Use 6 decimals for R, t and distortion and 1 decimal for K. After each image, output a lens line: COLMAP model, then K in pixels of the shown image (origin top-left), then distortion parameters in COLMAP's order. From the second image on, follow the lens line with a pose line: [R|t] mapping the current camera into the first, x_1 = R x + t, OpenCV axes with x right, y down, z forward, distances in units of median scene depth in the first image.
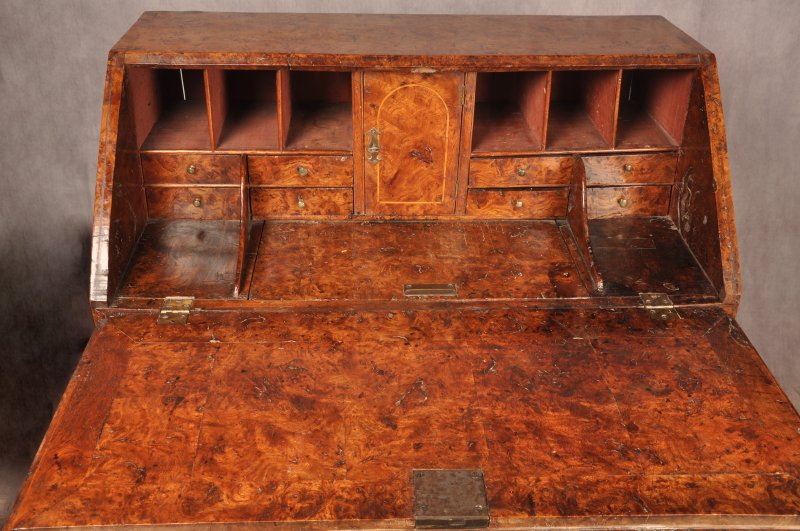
lens RADIAL K [[767.6, 0, 400.6], [0, 767.6, 250.2], [0, 0, 1]] dist [-0.038577, 0.007496]
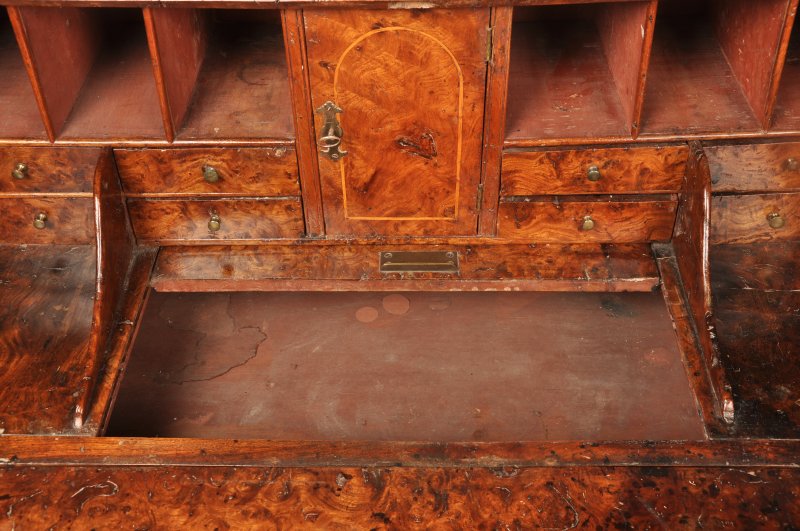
lens RADIAL K [[915.1, 0, 397.8], [0, 915.1, 263.5], [0, 0, 1]] dist [-0.003181, 0.161391]
pose [[0.997523, 0.010240, -0.069590, 0.063279], [0.002506, 0.983544, 0.180649, -0.164646], [0.070294, -0.180376, 0.981083, 0.327380]]
